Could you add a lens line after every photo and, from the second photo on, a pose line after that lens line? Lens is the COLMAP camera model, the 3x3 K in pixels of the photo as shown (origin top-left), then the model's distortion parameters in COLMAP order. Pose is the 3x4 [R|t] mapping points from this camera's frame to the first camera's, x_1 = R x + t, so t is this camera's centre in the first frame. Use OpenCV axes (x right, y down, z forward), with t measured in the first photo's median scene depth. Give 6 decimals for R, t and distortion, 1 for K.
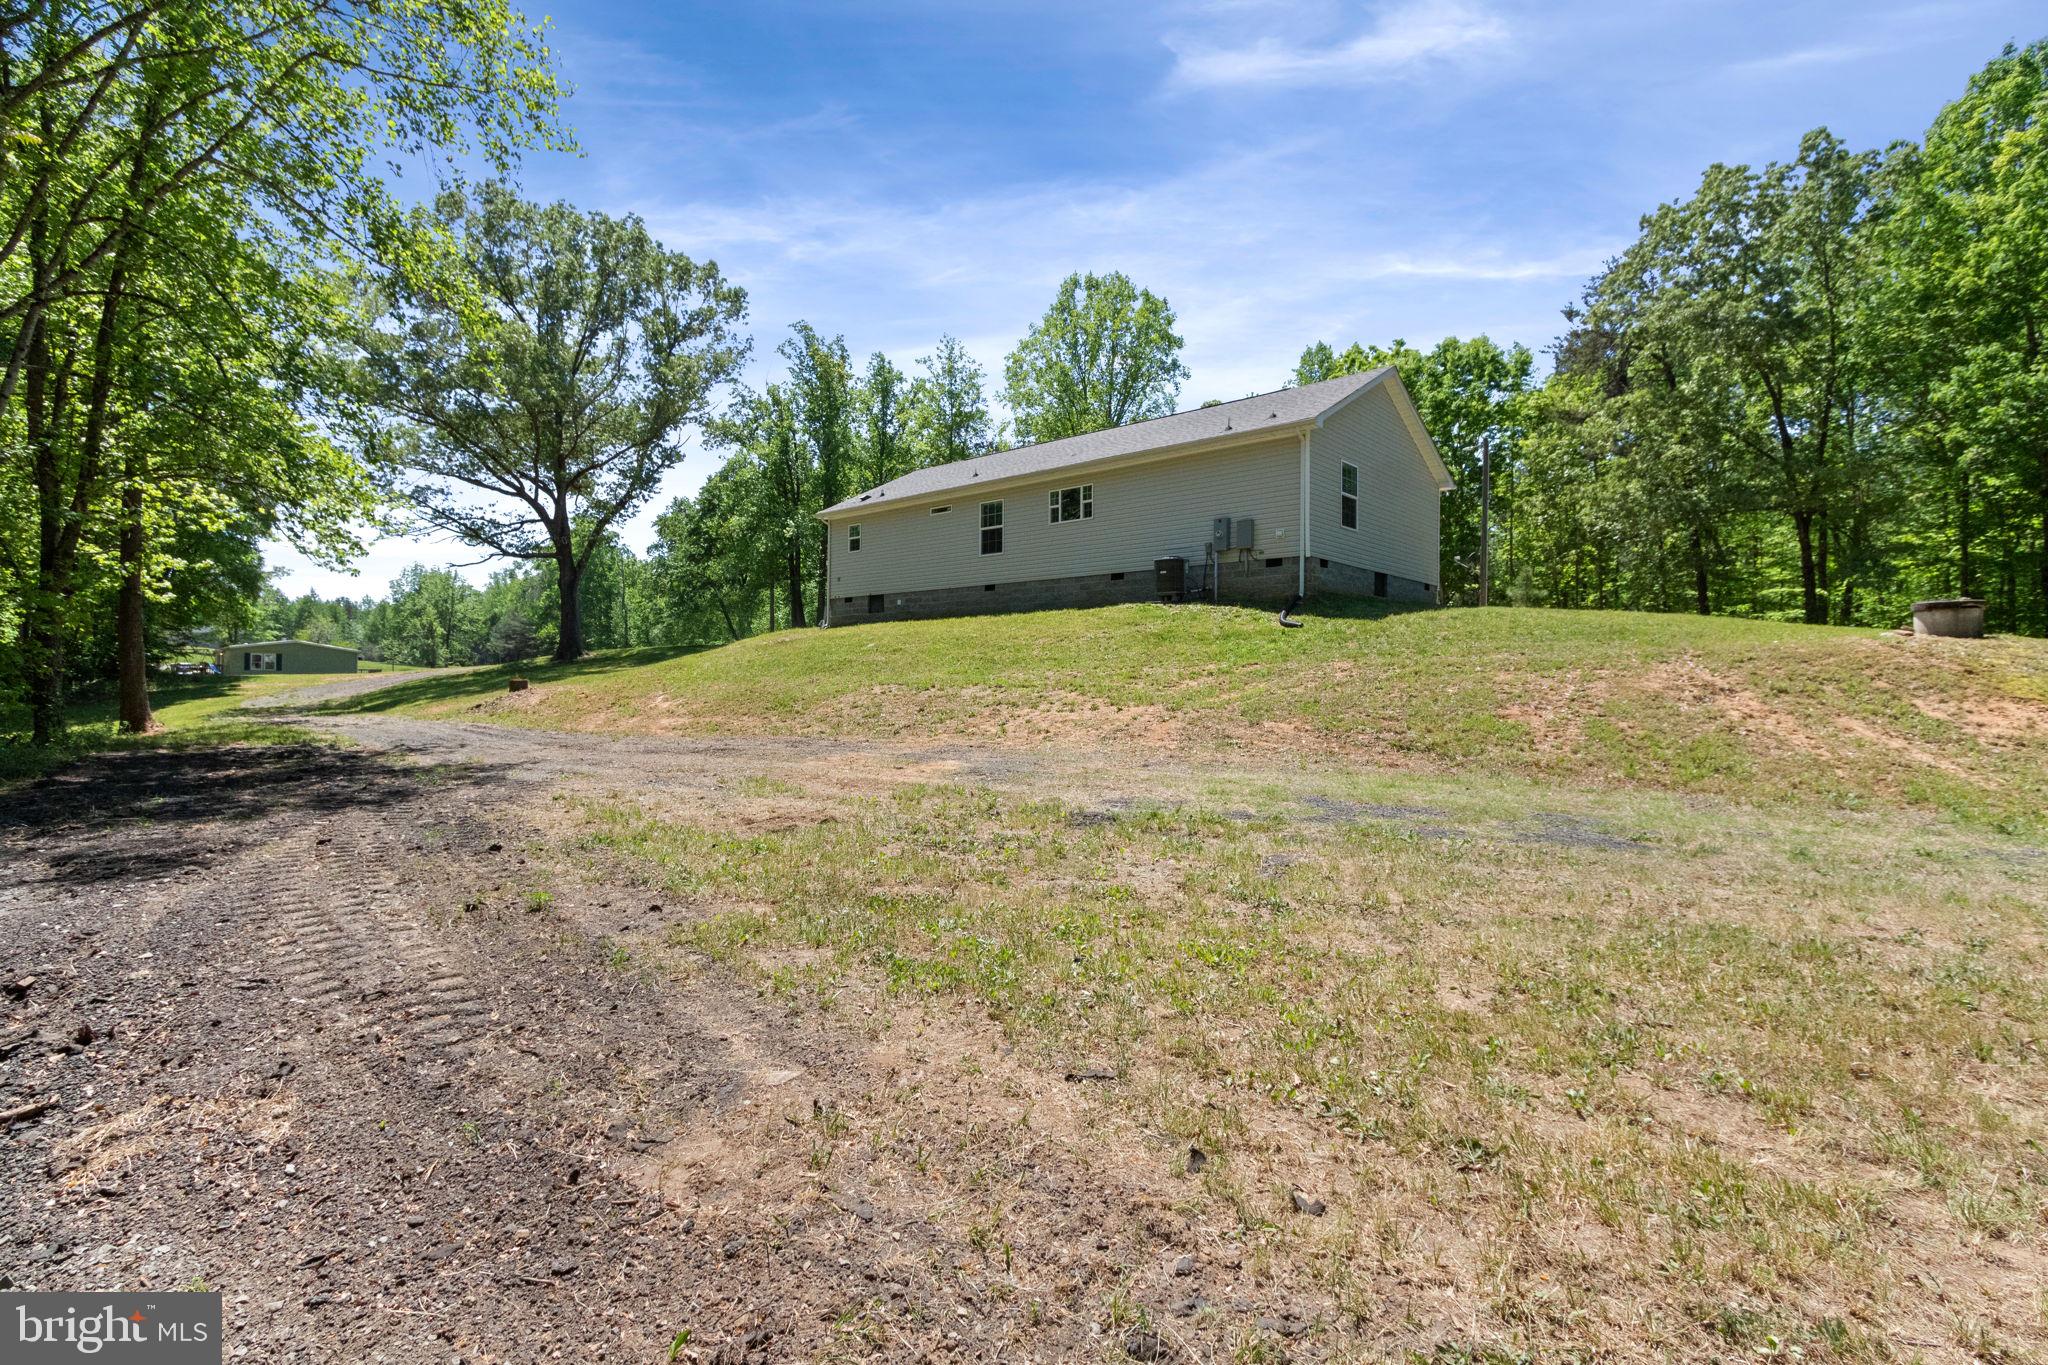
lens RADIAL K [[965.5, 0, 1024.0], [0, 965.5, 682.5], [0, 0, 1]] dist [-0.002561, -0.000092]
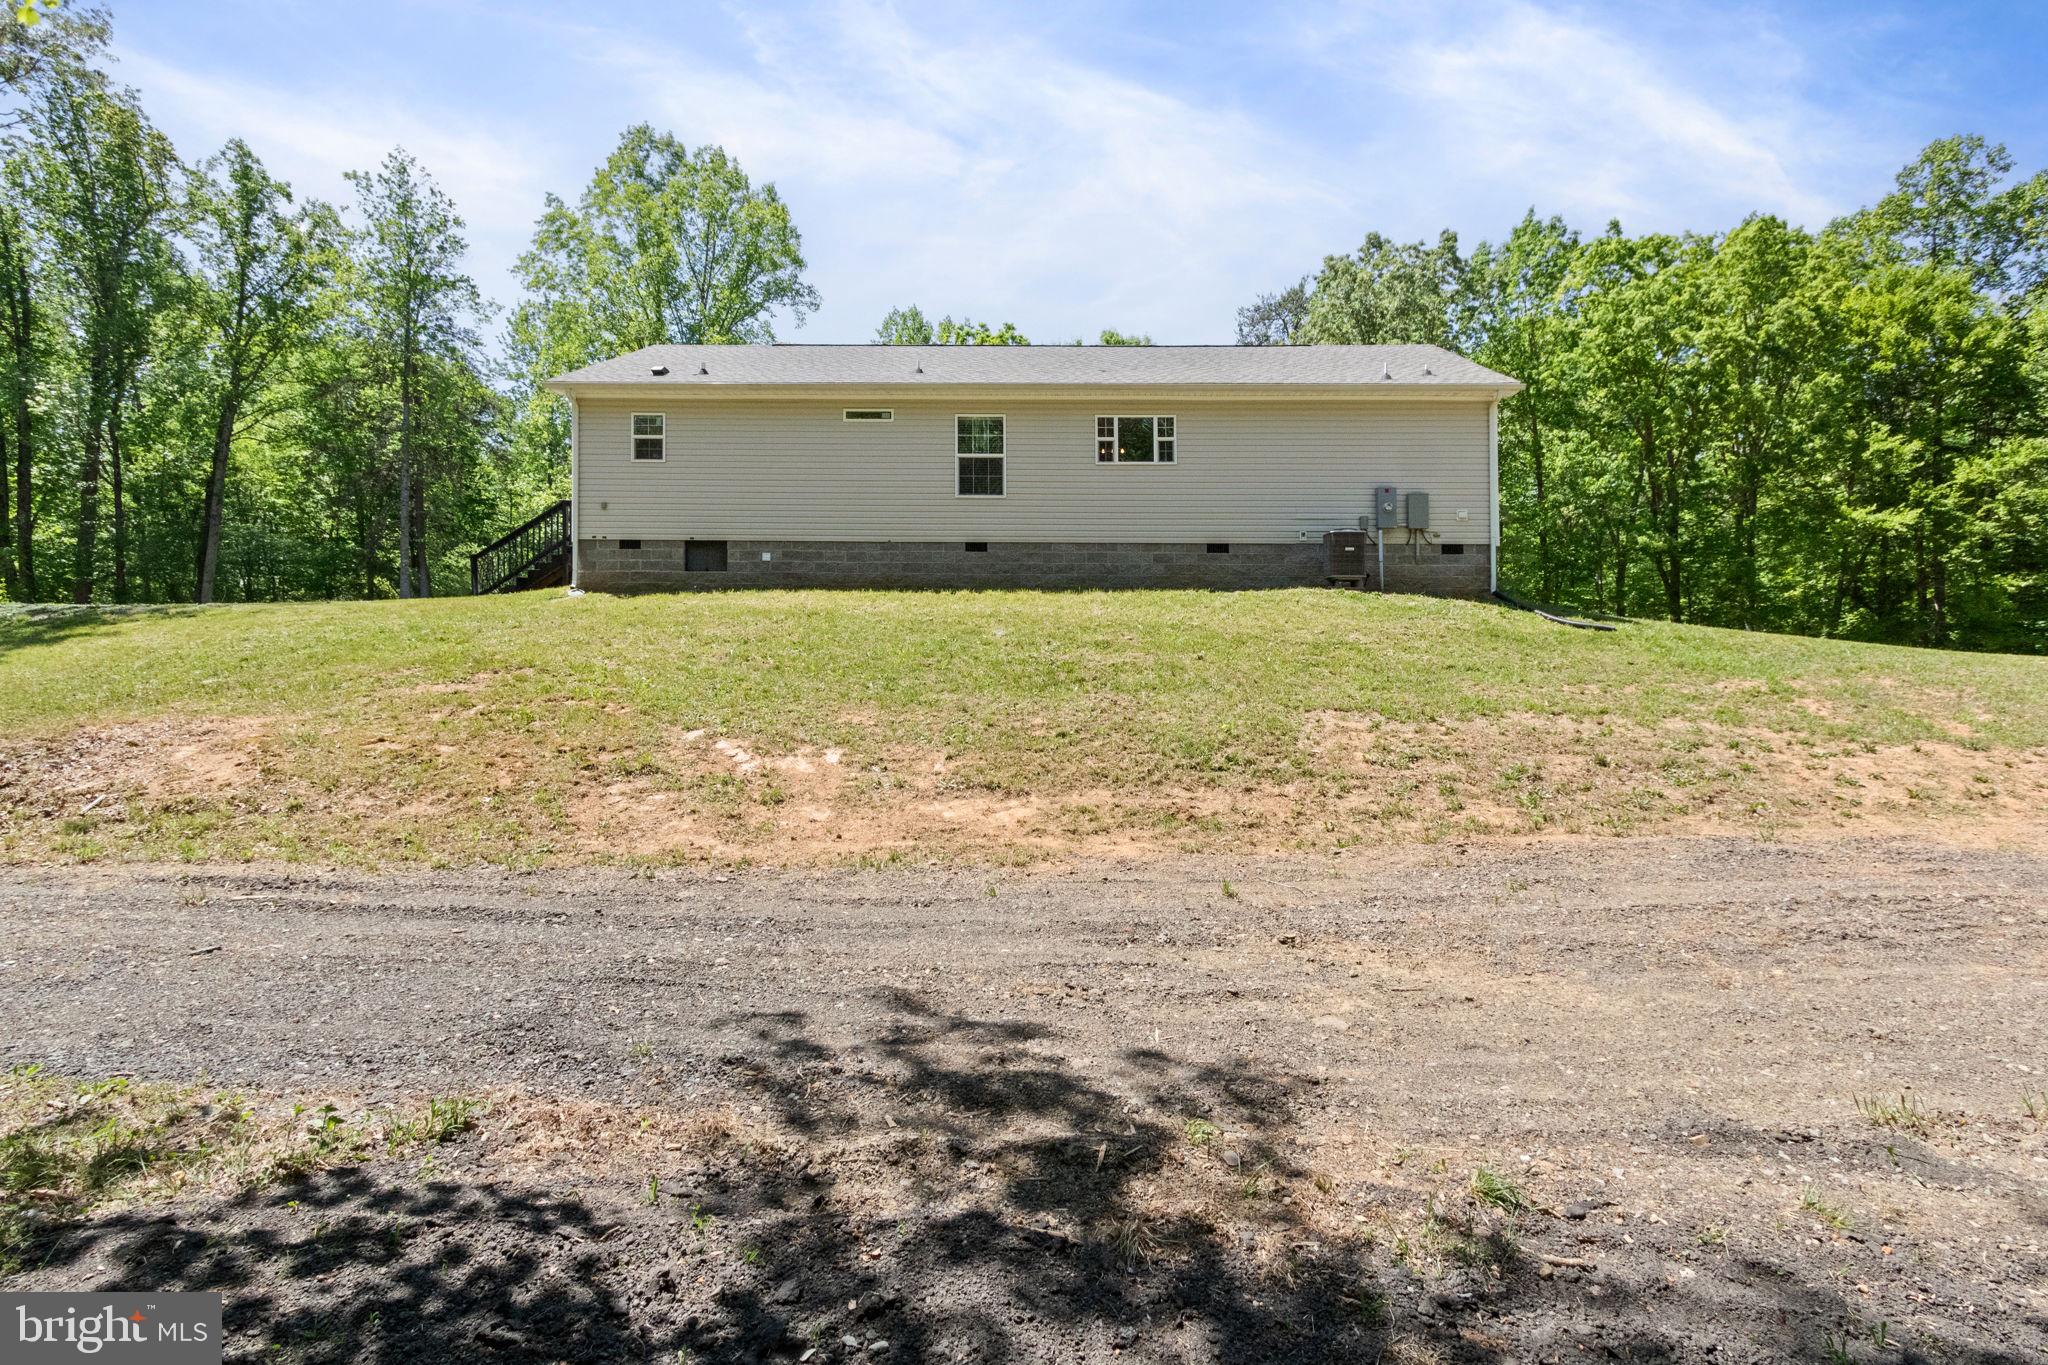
lens RADIAL K [[965.5, 0, 1024.0], [0, 965.5, 682.5], [0, 0, 1]] dist [-0.002561, -0.000092]
pose [[0.740396, -0.005441, 0.672149, -0.480156], [-0.001760, 0.999948, 0.010033, -0.013608], [-0.672169, -0.008612, 0.740348, 0.522846]]
